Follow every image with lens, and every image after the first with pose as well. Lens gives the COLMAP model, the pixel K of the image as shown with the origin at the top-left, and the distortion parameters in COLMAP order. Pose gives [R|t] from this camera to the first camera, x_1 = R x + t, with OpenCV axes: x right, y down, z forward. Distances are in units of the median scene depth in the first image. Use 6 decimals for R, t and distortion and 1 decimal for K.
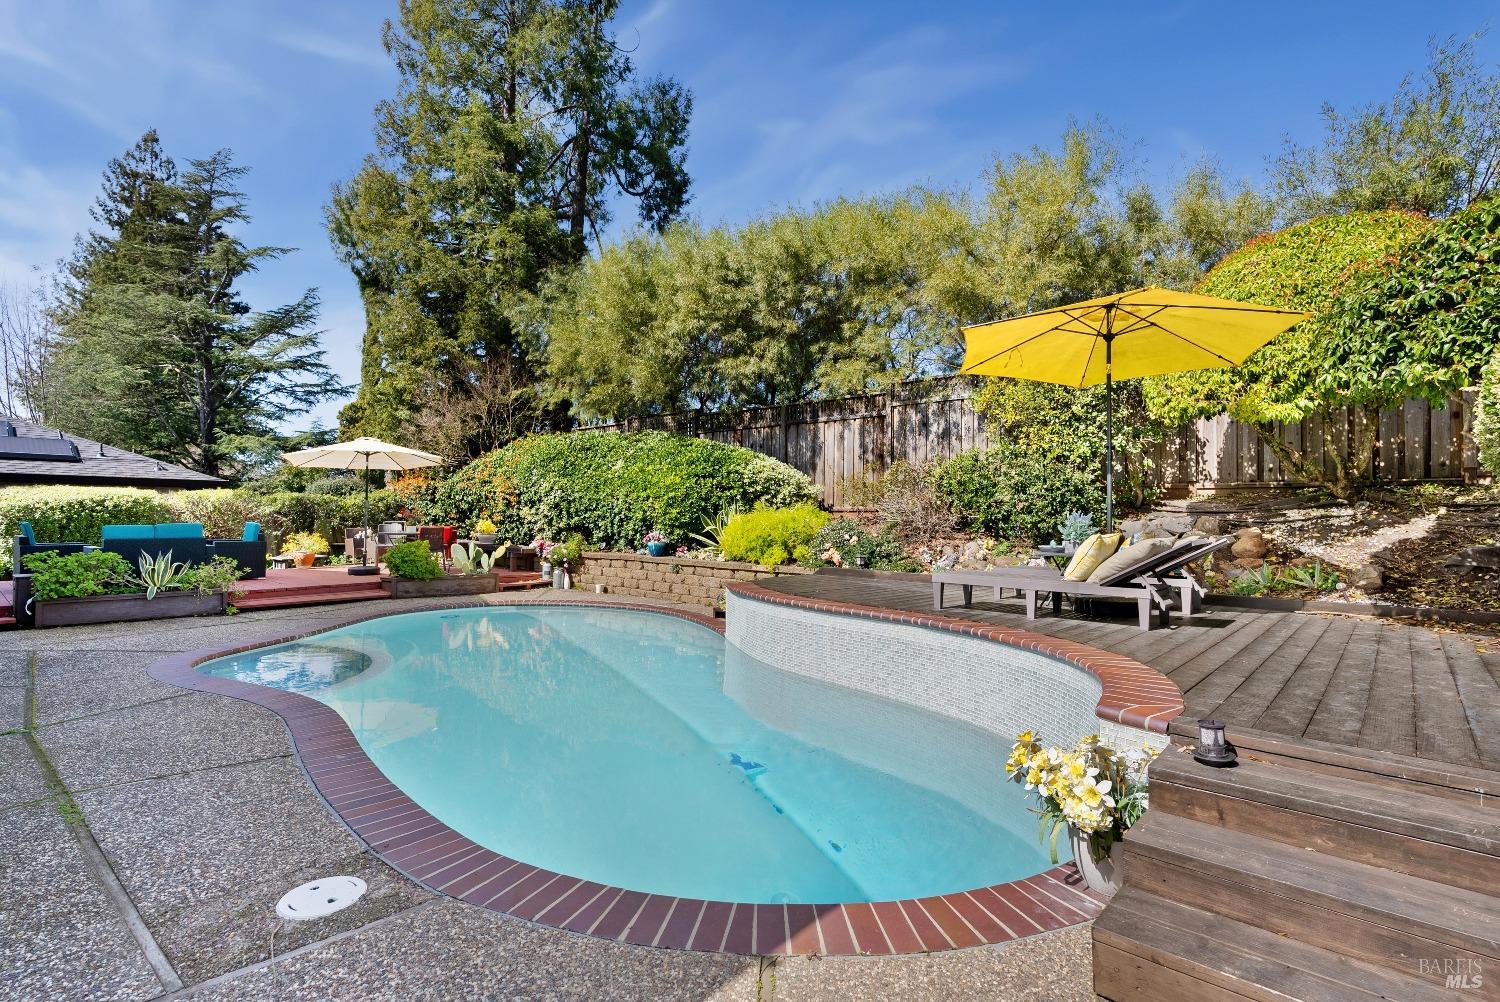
lens RADIAL K [[715.0, 0, 750.6], [0, 715.0, 505.9], [0, 0, 1]] dist [-0.001633, 0.000003]
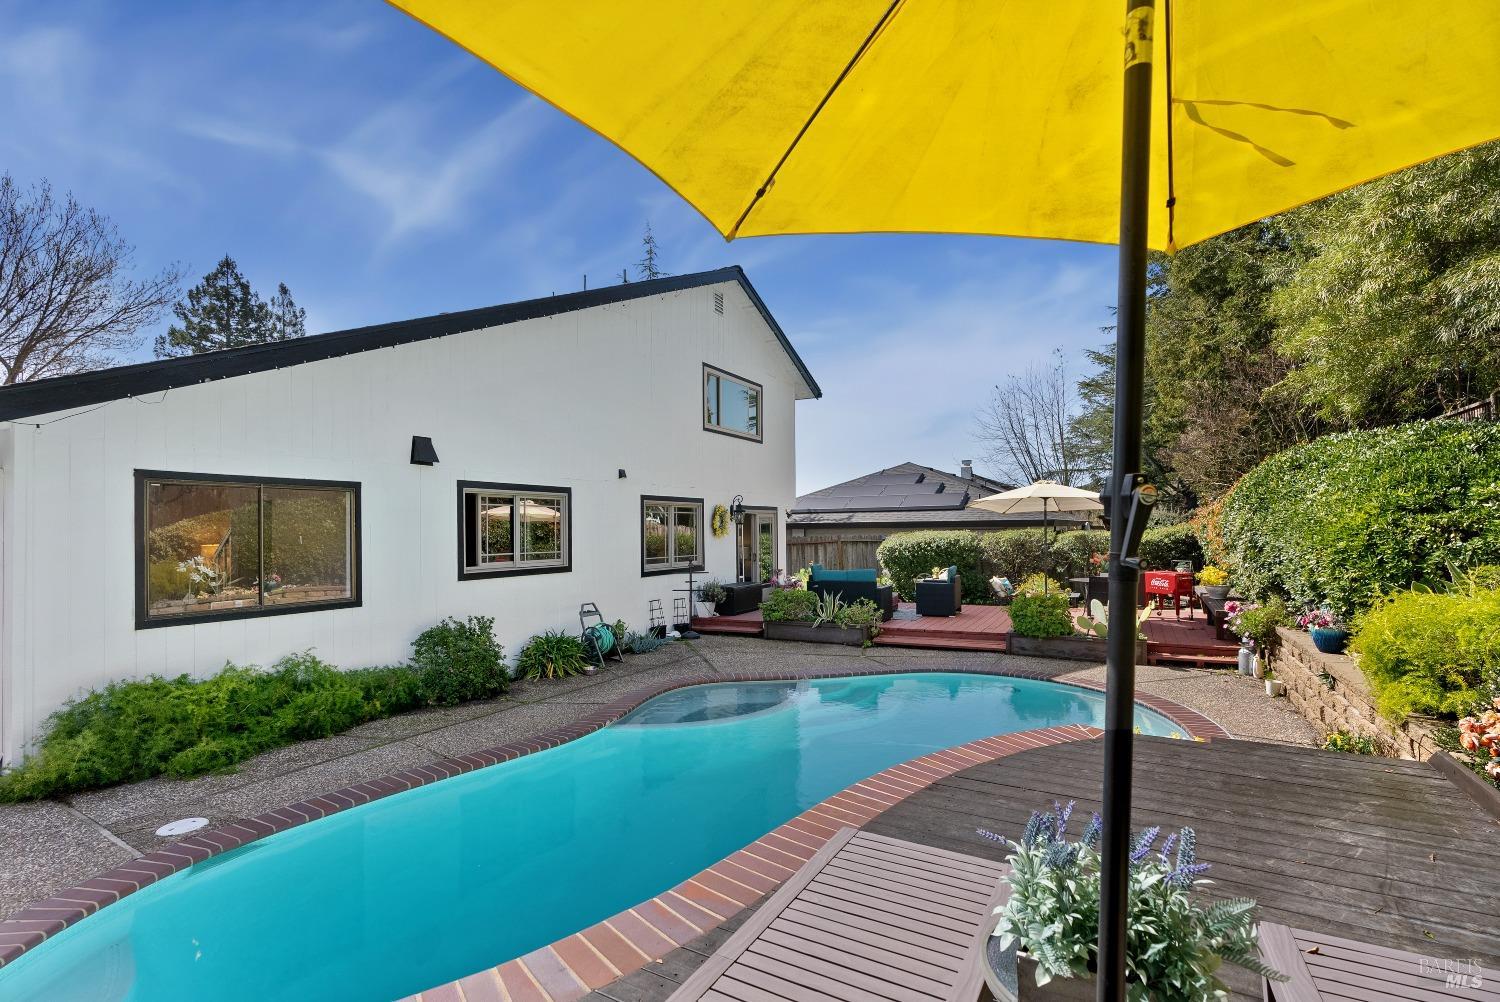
lens RADIAL K [[694.8, 0, 736.0], [0, 694.8, 532.6], [0, 0, 1]] dist [-0.005151, -0.000502]
pose [[0.225629, -0.009134, -0.974171, 0.371305], [0.026550, 0.999642, -0.003224, -0.044338], [0.973852, -0.025137, 0.225790, 0.500303]]
